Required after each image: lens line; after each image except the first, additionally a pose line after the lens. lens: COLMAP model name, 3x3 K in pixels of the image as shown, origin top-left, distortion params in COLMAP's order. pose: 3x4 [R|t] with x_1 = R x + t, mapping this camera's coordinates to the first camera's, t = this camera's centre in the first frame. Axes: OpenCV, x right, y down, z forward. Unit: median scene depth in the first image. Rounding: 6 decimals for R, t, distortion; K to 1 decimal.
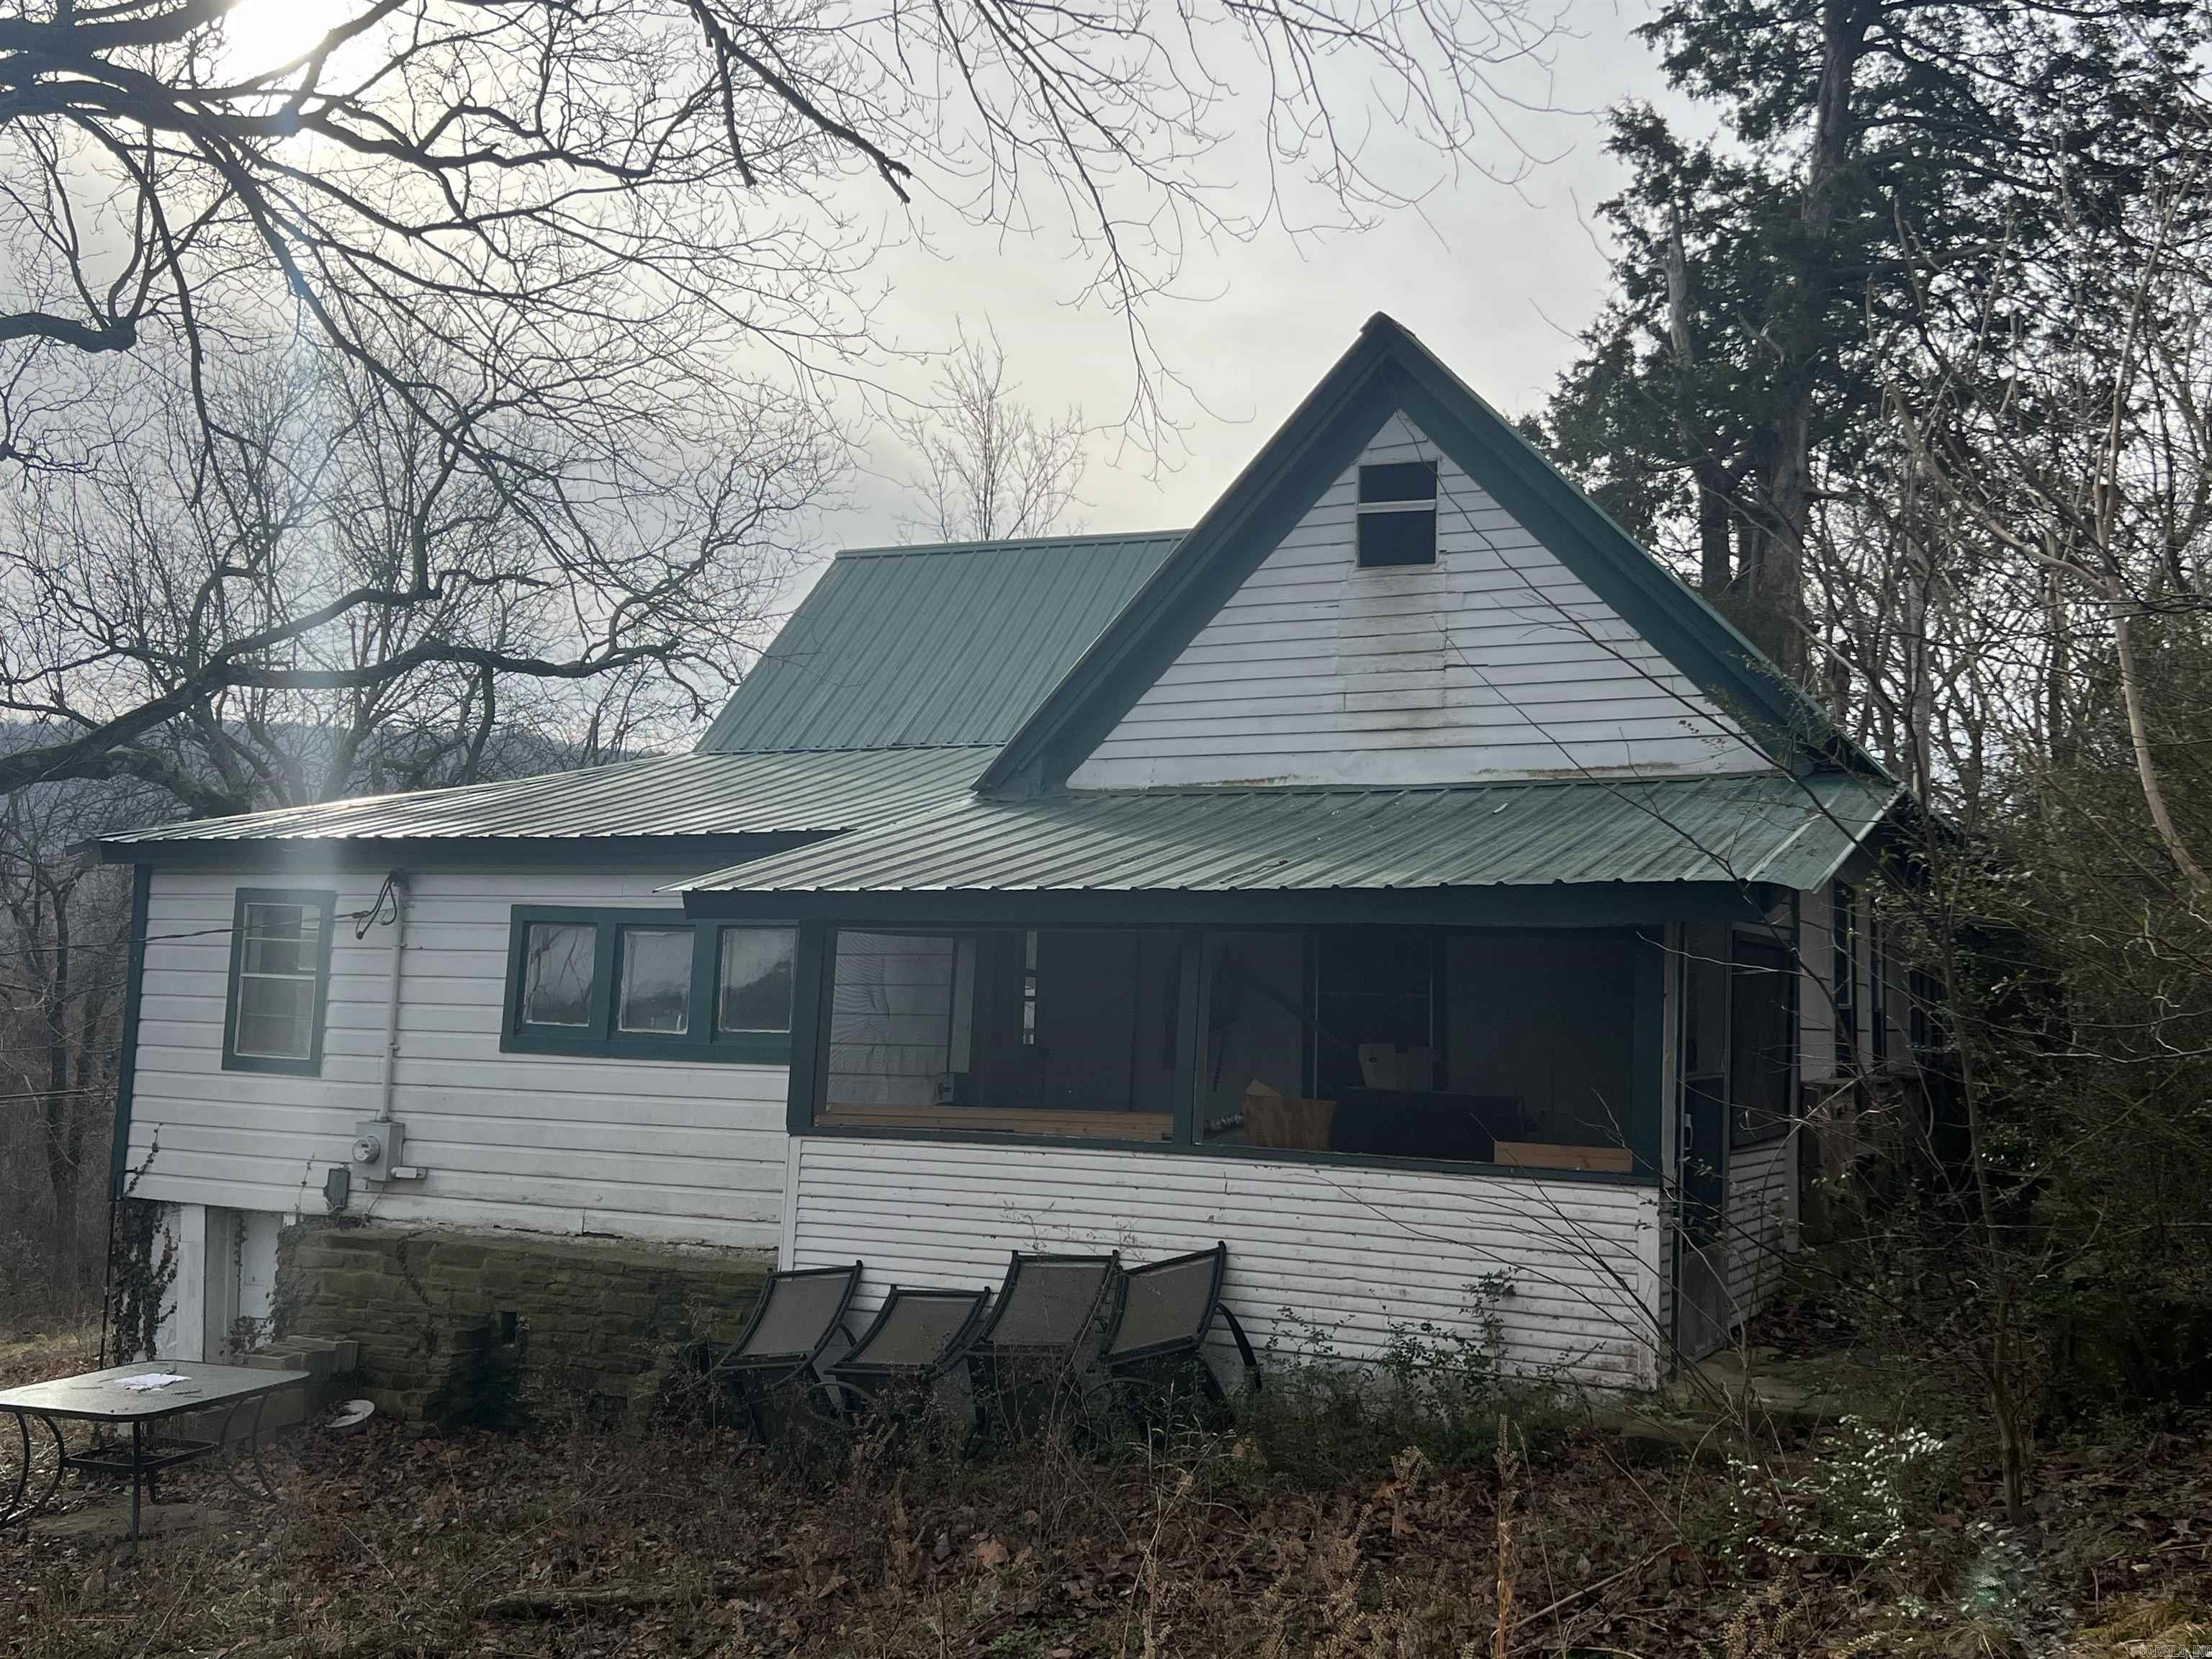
lens RADIAL K [[2110.8, 0, 1115.3], [0, 2110.8, 792.7], [0, 0, 1]] dist [0.148032, -0.295631]
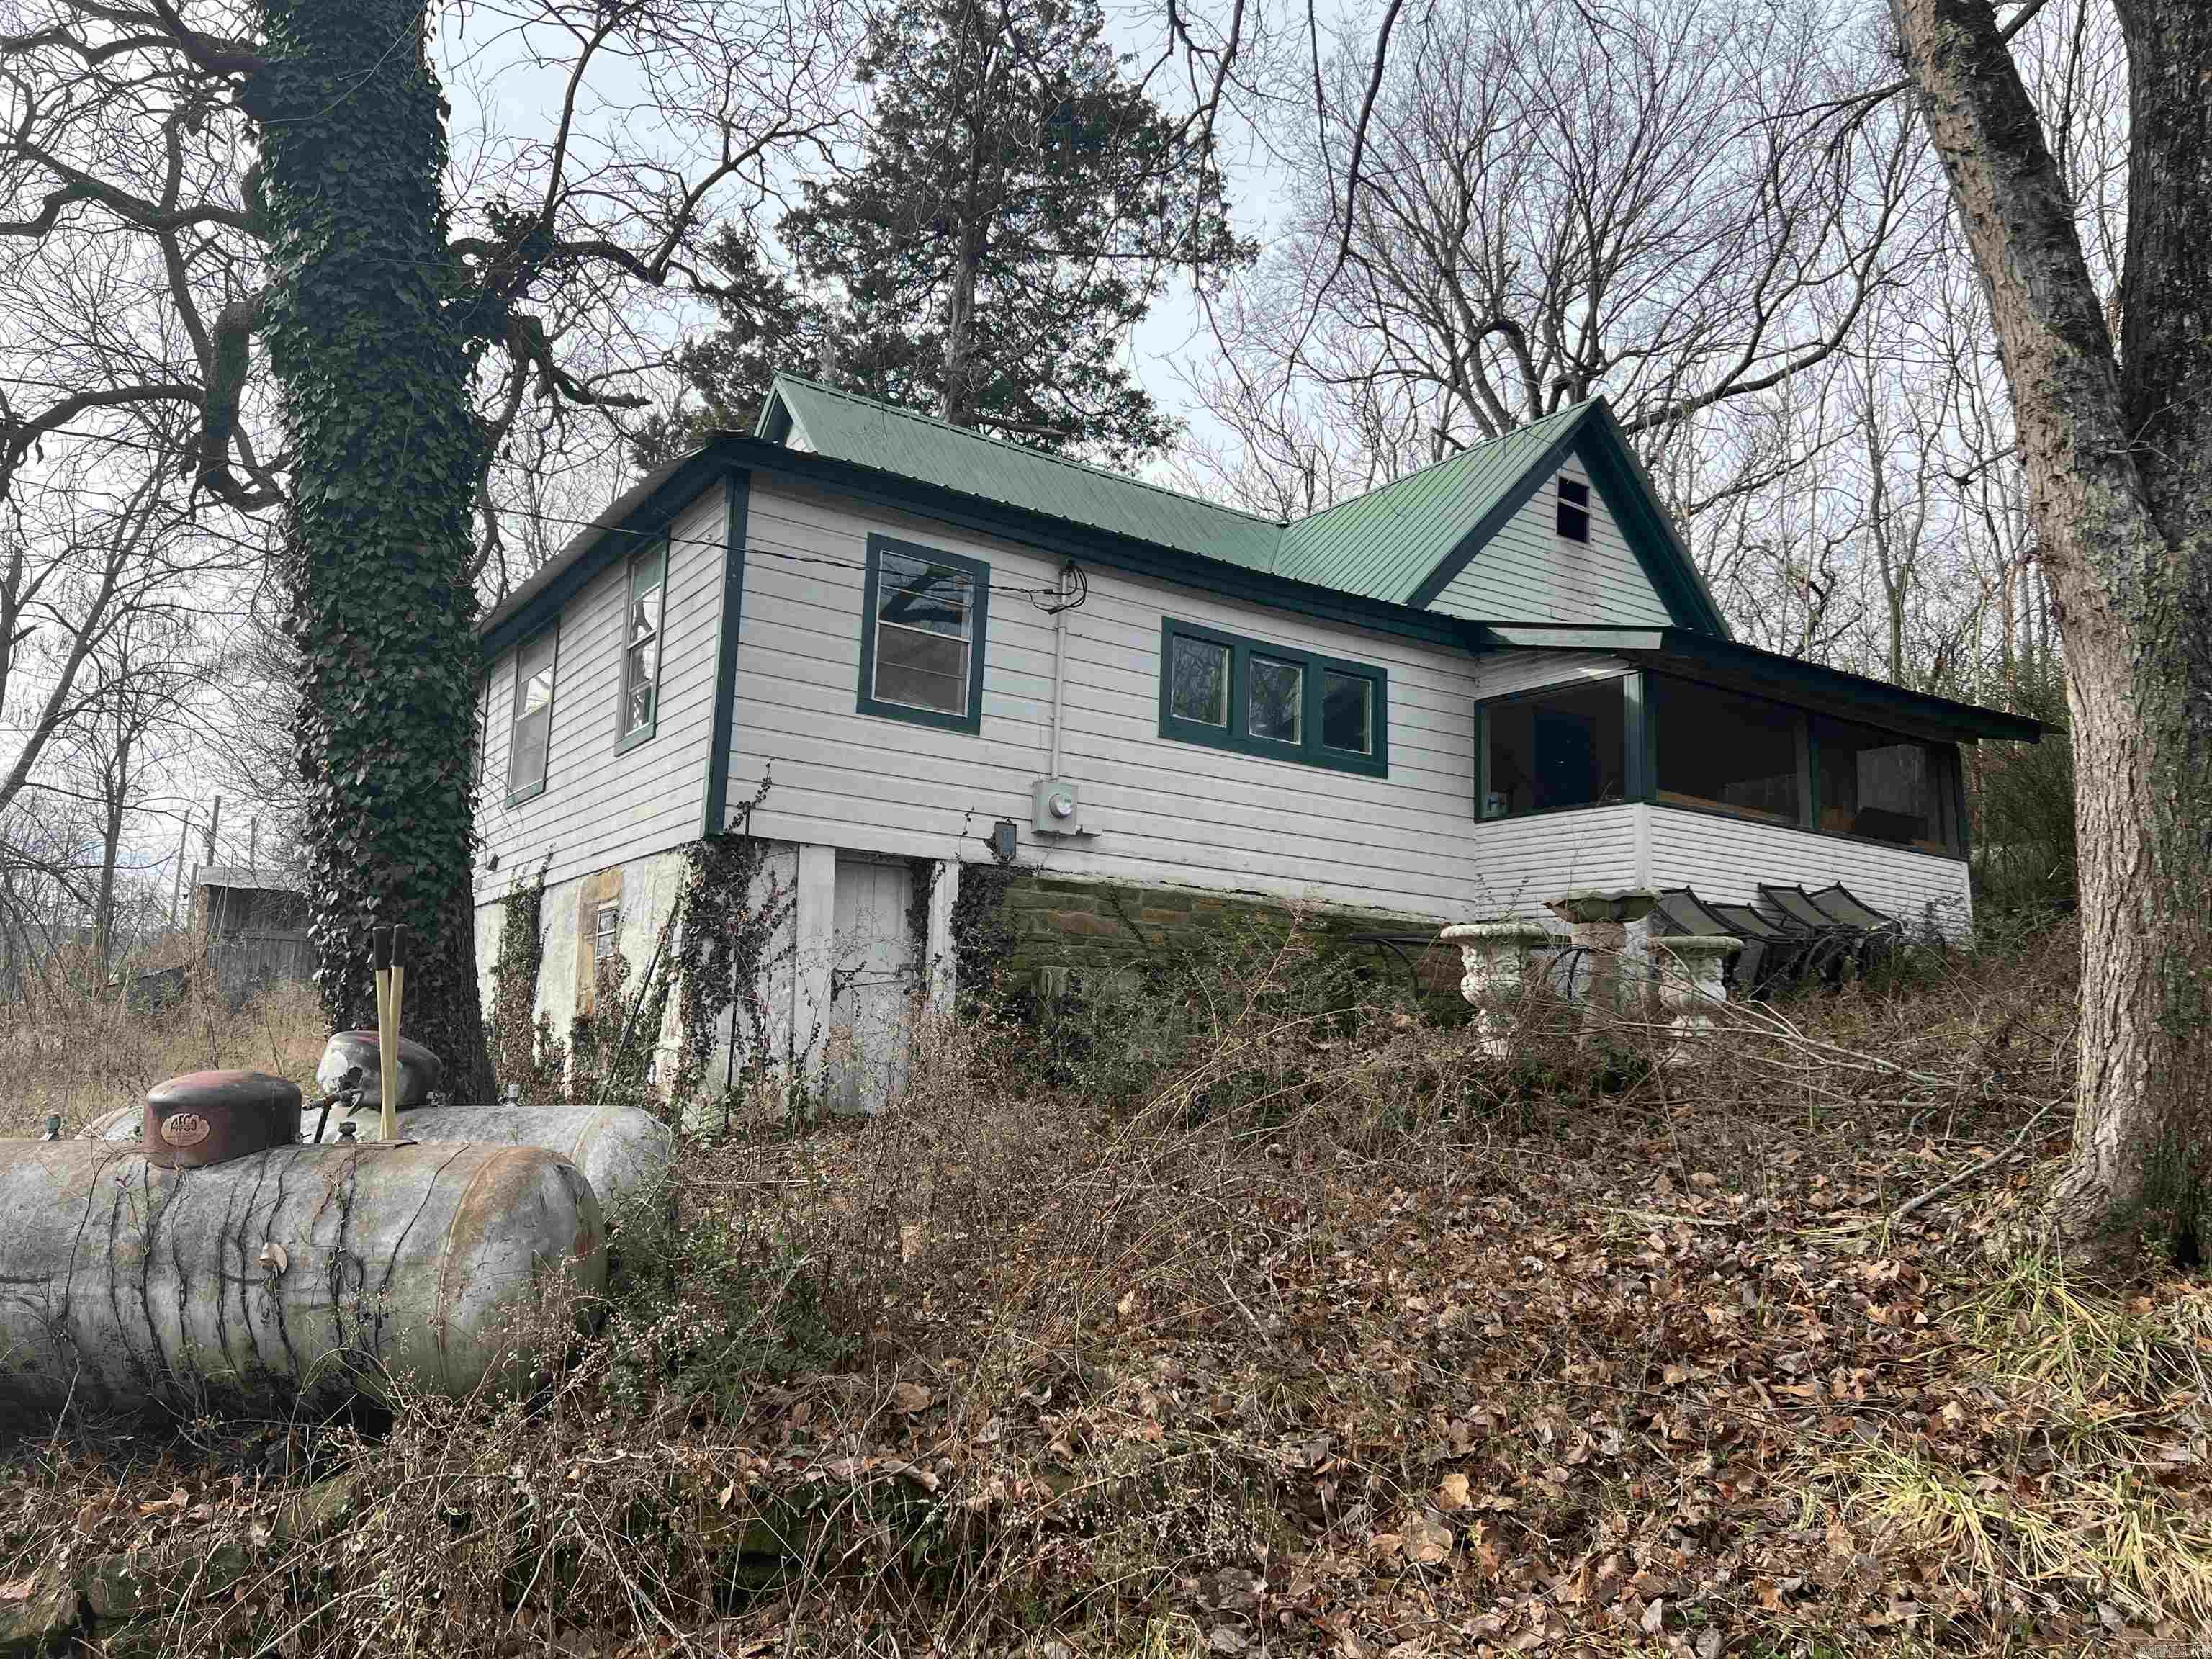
lens RADIAL K [[1664.5, 0, 1098.0], [0, 1664.5, 828.9], [0, 0, 1]] dist [0.055636, -0.062385]
pose [[0.511904, 0.120939, 0.850487, -1.069639], [-0.111751, 0.991003, -0.073658, 0.241052], [-0.851743, -0.057337, 0.520813, 0.547245]]
